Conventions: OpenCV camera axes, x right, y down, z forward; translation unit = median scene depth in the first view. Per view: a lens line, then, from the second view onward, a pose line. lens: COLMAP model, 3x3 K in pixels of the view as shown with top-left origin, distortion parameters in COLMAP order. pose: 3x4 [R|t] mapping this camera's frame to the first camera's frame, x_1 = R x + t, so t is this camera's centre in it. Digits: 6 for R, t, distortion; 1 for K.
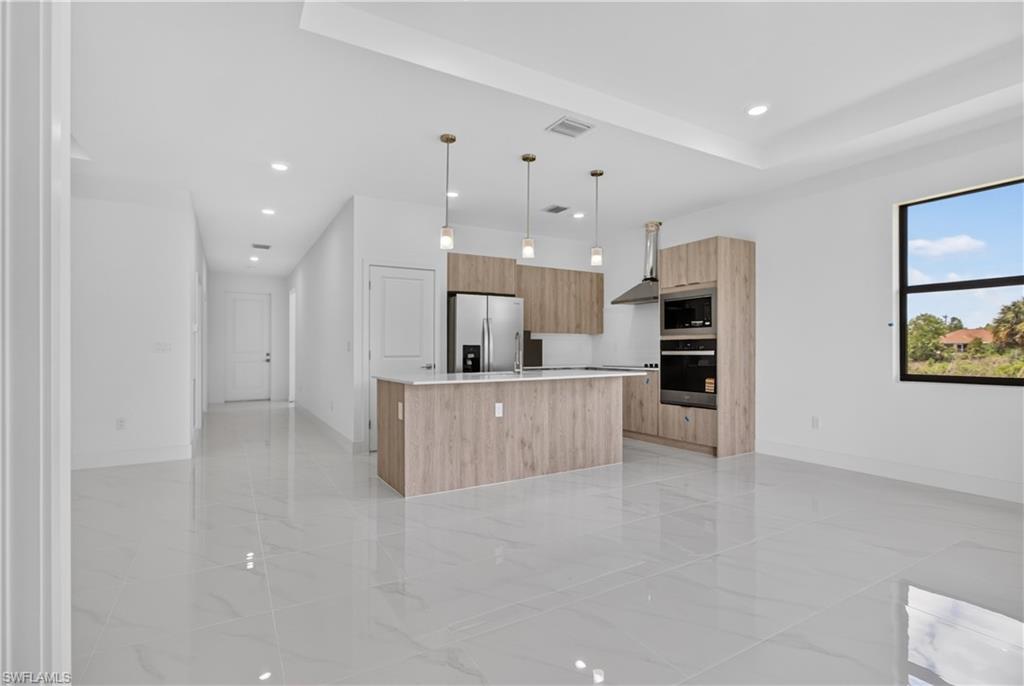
lens RADIAL K [[491.1, 0, 528.5], [0, 491.1, 343.2], [0, 0, 1]] dist [-0.001764, -0.000200]
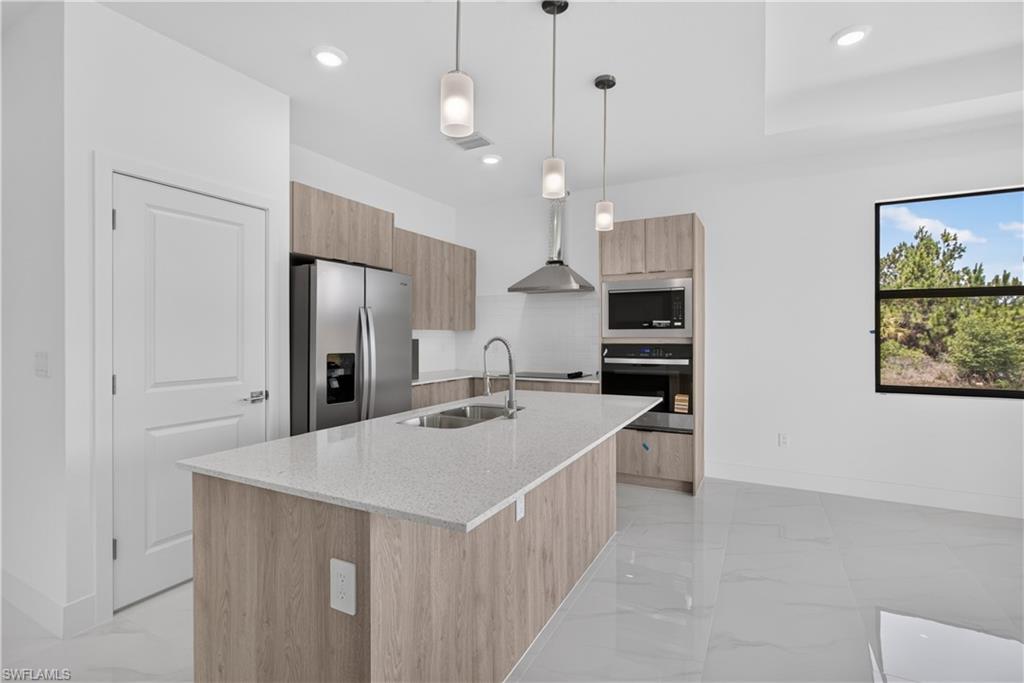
lens RADIAL K [[467.5, 0, 514.0], [0, 467.5, 335.6], [0, 0, 1]] dist [0.001187, 0.000601]
pose [[0.864568, 0.005259, 0.502488, -0.213846], [-0.011671, 0.999886, 0.009615, -0.023697], [-0.502380, -0.014177, 0.864531, 0.446178]]
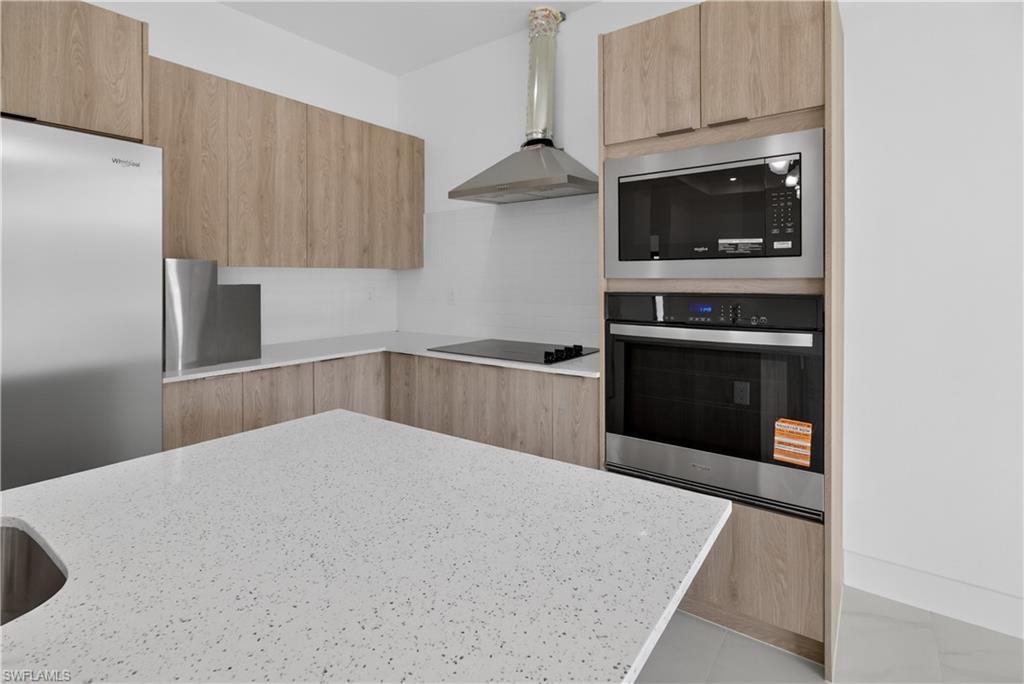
lens RADIAL K [[486.2, 0, 511.3], [0, 486.2, 281.4], [0, 0, 1]] dist [-0.001444, 0.000938]
pose [[0.928997, -0.002252, 0.370081, 0.077874], [-0.004617, 0.999833, 0.017674, -0.019815], [-0.370059, -0.018127, 0.928831, 0.706259]]
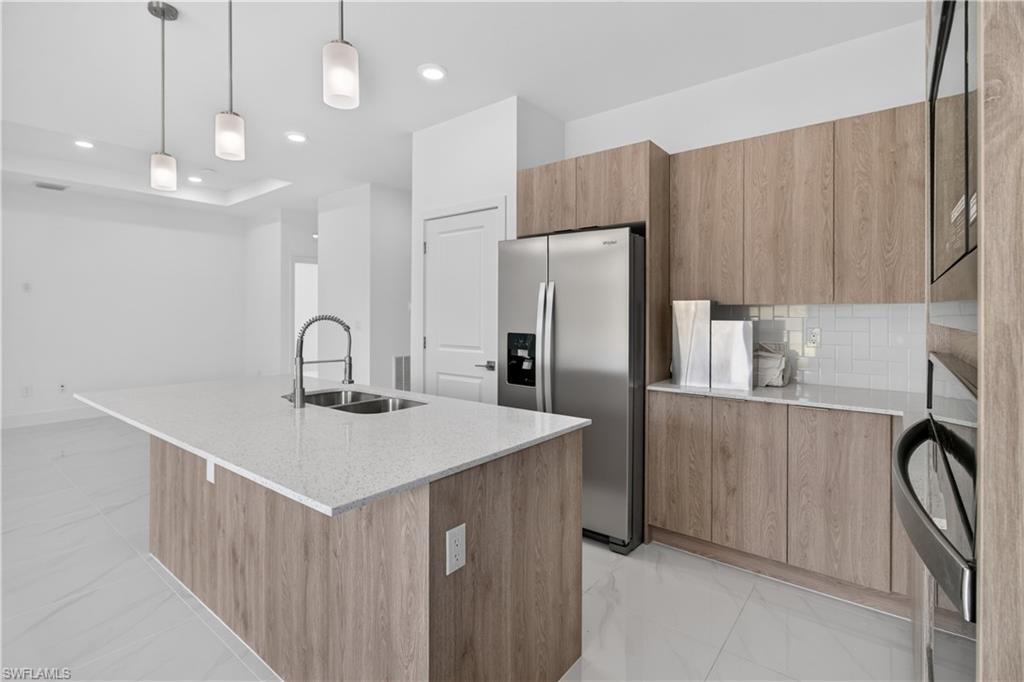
lens RADIAL K [[483.6, 0, 513.4], [0, 483.6, 308.8], [0, 0, 1]] dist [-0.002311, -0.000245]
pose [[0.338033, -0.008050, -0.941100, 0.376378], [0.008781, 0.999947, -0.005399, -0.019719], [0.941093, -0.006439, 0.338086, 0.818866]]
